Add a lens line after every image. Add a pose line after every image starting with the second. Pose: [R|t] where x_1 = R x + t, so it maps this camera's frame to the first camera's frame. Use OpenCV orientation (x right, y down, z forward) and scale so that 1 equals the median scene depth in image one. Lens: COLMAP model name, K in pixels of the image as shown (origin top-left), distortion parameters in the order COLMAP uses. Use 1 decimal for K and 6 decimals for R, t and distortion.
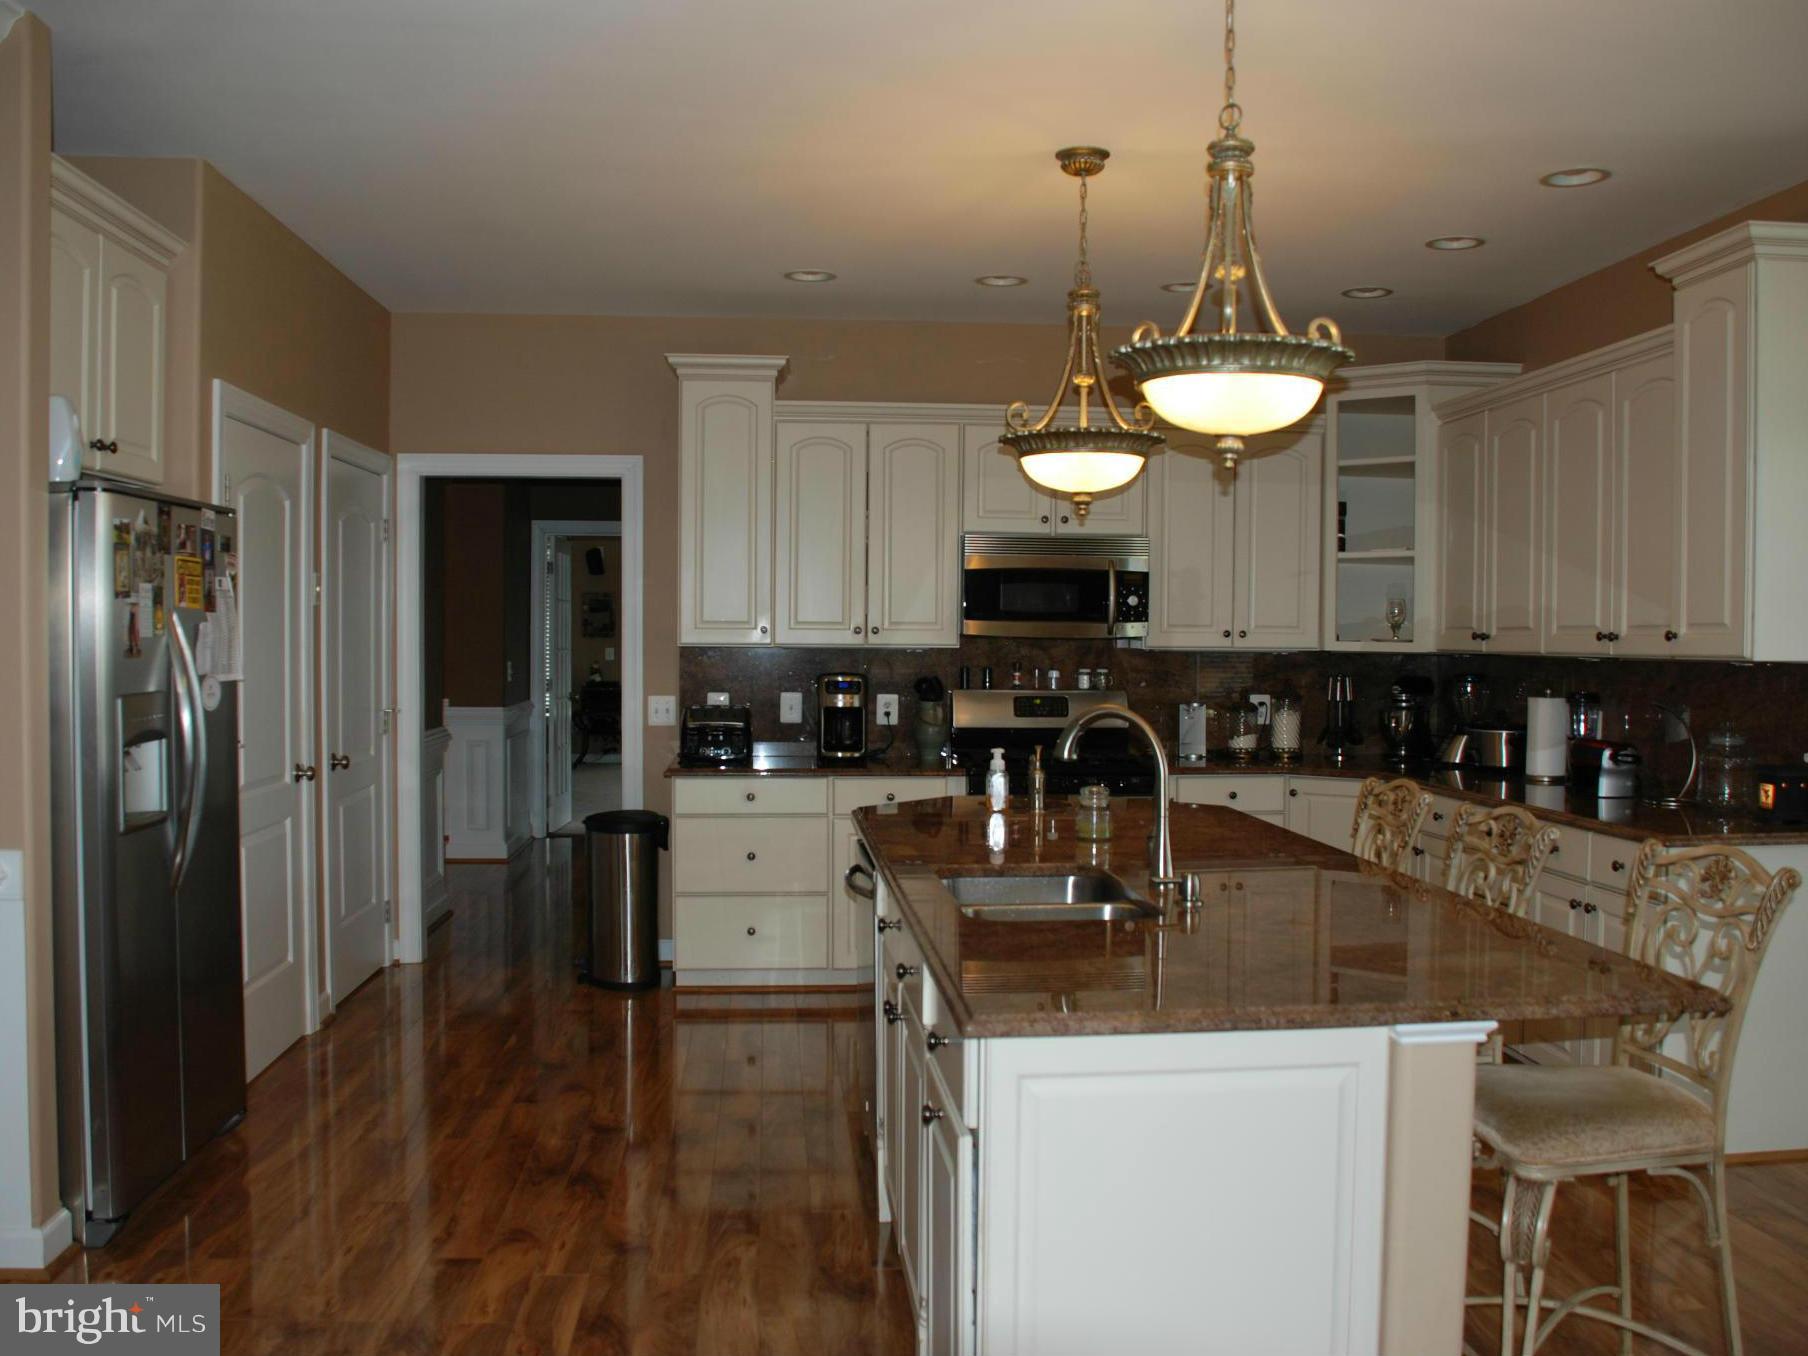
lens RADIAL K [[1707.0, 0, 904.0], [0, 1707.0, 678.0], [0, 0, 1]] dist [-0.160102, 0.152365]
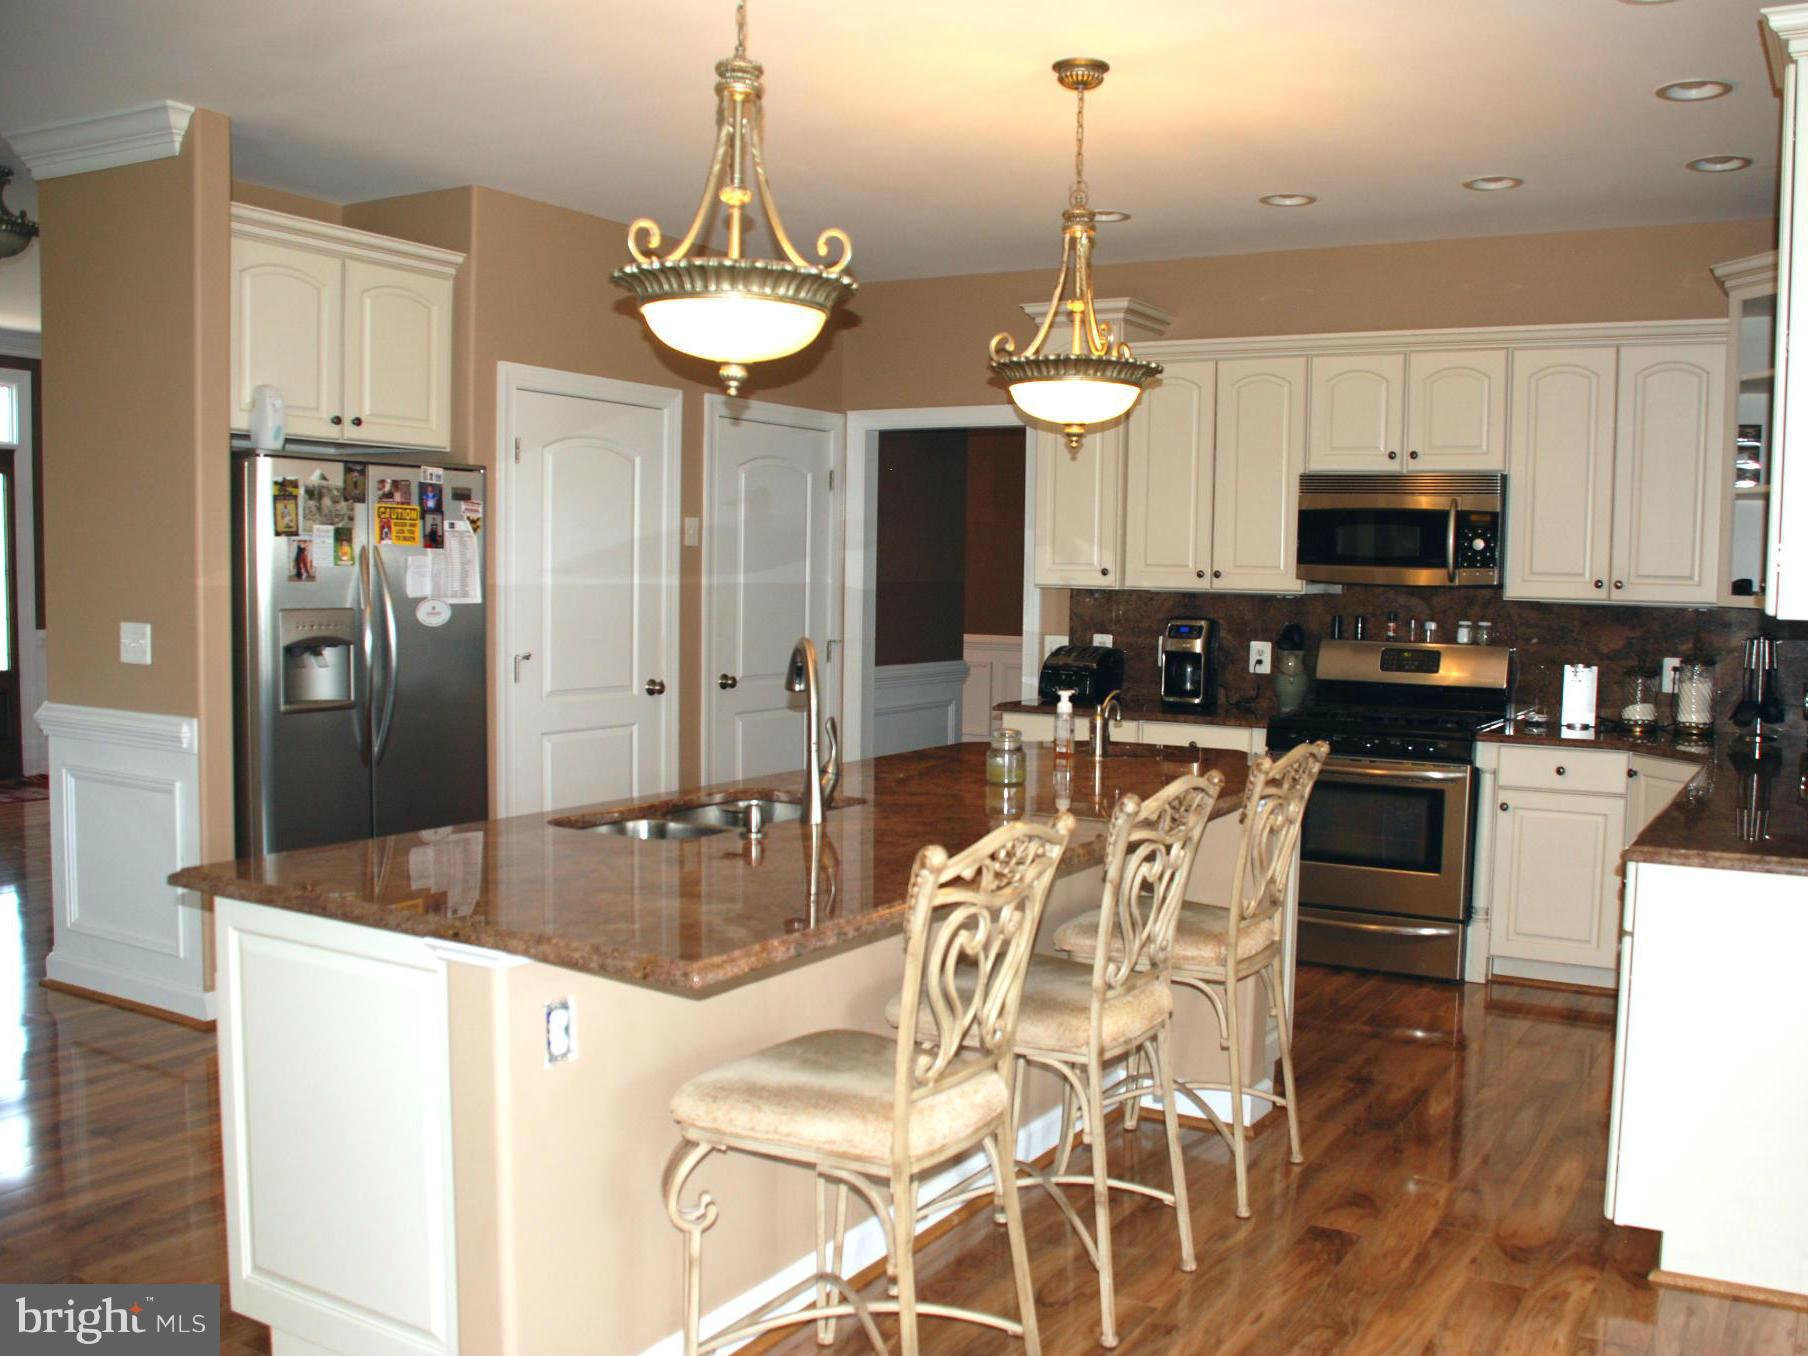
lens RADIAL K [[1681.0, 0, 871.0], [0, 1681.0, 684.5], [0, 0, 1]] dist [-0.159584, 0.106055]
pose [[0.804924, 0.048625, -0.591382, 0.398139], [-0.029185, 0.998675, 0.042390, 0.000347], [0.592659, -0.016861, 0.805277, 0.122090]]
